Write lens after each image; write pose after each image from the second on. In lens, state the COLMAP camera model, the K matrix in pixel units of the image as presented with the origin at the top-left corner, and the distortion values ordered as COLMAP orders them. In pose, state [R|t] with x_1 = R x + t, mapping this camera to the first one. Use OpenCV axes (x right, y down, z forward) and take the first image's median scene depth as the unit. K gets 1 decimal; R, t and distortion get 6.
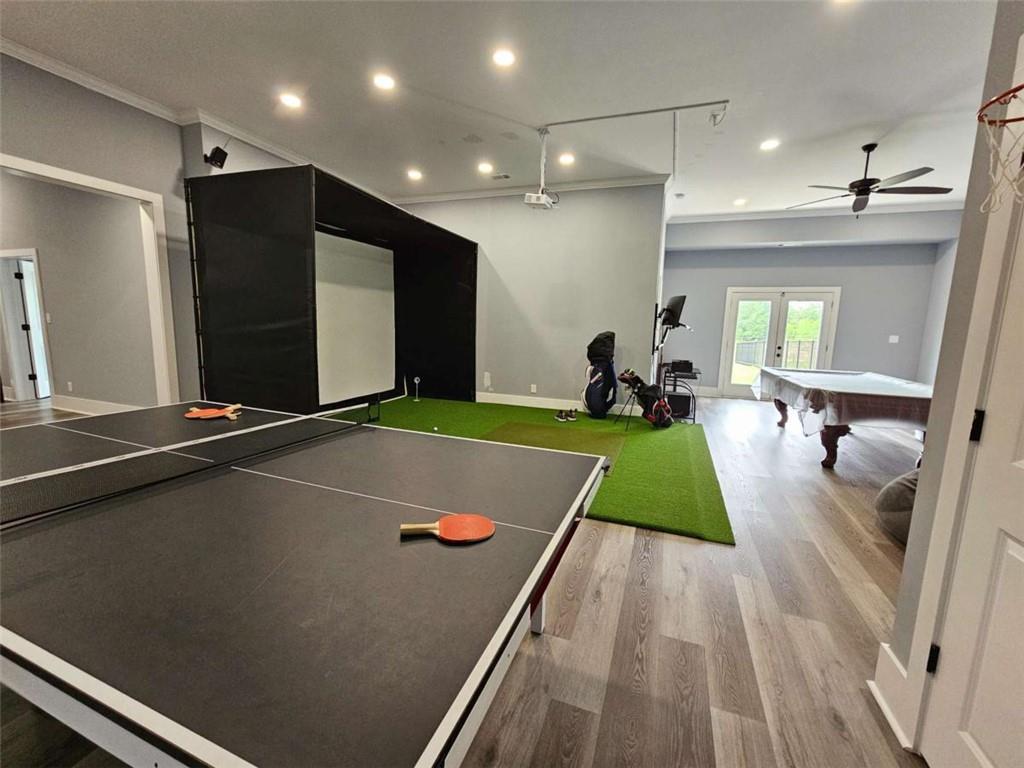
lens RADIAL K [[415.2, 0, 516.4], [0, 415.2, 383.9], [0, 0, 1]] dist [-0.000653, 0.000009]
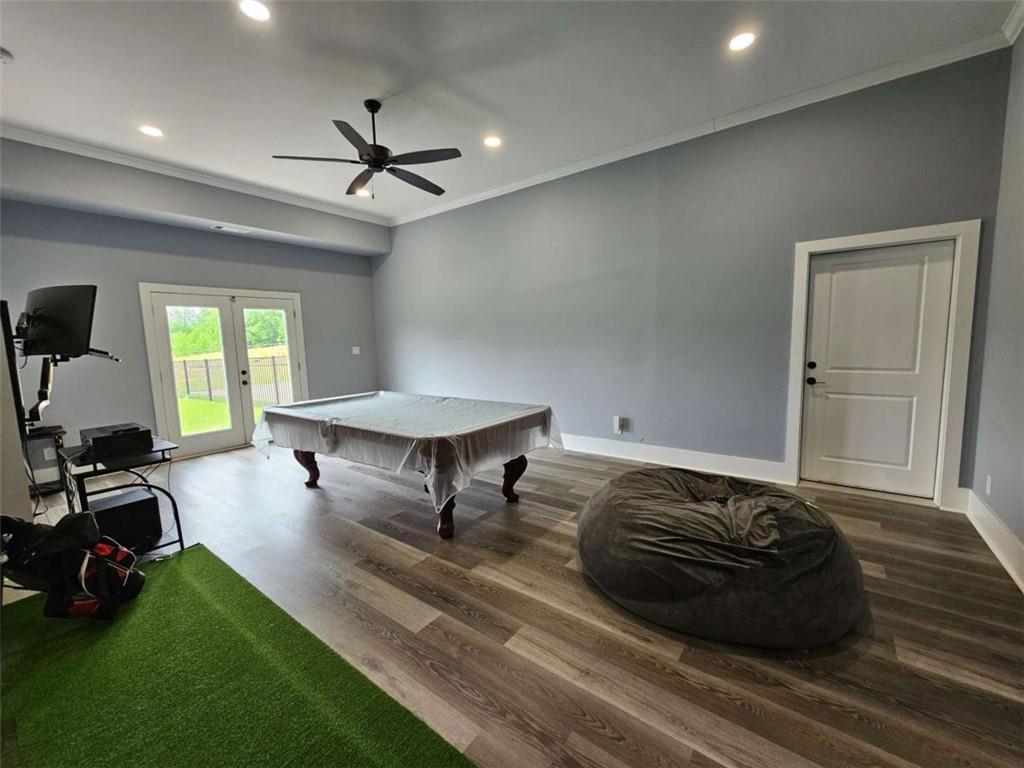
lens RADIAL K [[415.2, 0, 516.4], [0, 415.2, 383.9], [0, 0, 1]] dist [-0.000653, 0.000009]
pose [[0.278417, -0.142659, 0.949807, 0.086269], [0.170861, 0.980491, 0.097184, -0.065801], [-0.945141, 0.135227, 0.297360, 0.394420]]
